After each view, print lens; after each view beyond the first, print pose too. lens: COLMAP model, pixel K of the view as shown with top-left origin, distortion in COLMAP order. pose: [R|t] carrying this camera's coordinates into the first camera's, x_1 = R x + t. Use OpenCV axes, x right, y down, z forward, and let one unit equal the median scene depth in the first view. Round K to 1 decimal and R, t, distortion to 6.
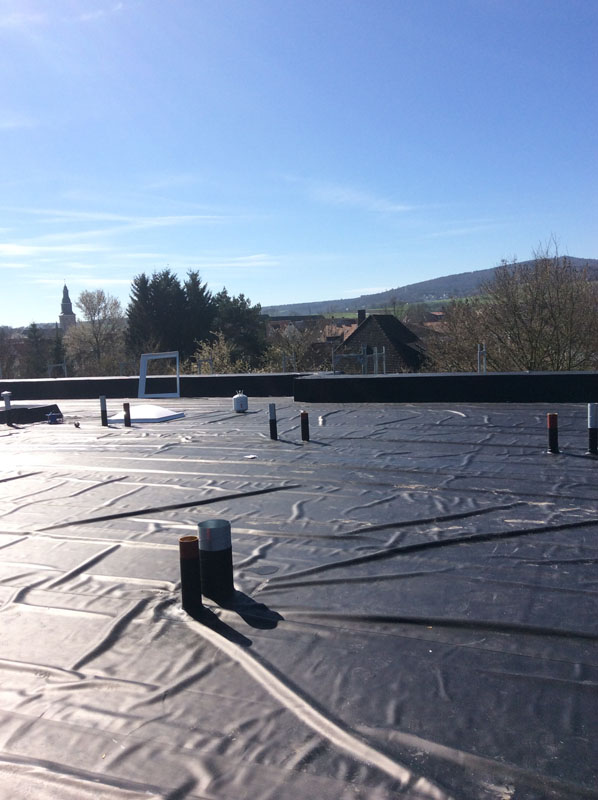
lens RADIAL K [[756.3, 0, 299.0], [0, 756.3, 400.0], [0, 0, 1]] dist [-0.009459, 0.018977]
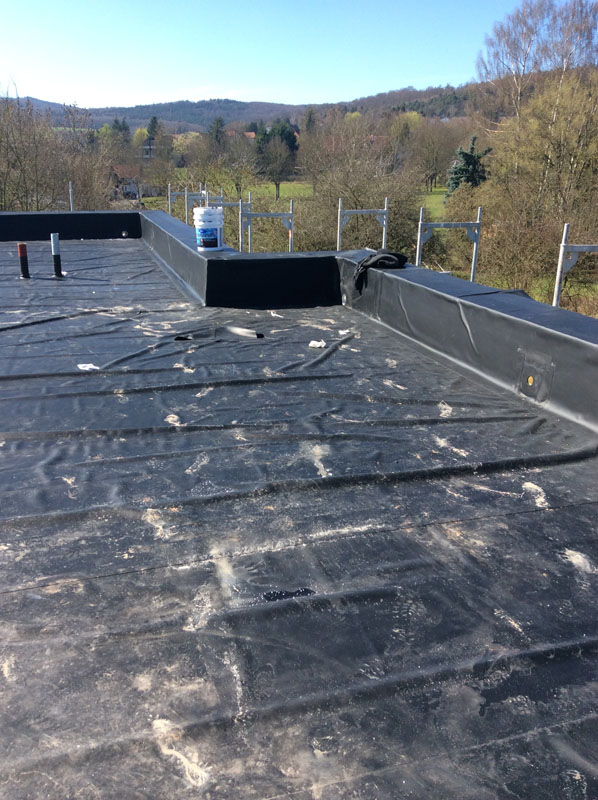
lens RADIAL K [[756.3, 0, 299.0], [0, 756.3, 400.0], [0, 0, 1]] dist [-0.009459, 0.018977]
pose [[0.789094, -0.130156, 0.600324, -0.060493], [0.011842, 0.980336, 0.196980, 0.033048], [-0.614158, -0.148327, 0.775119, -0.211903]]
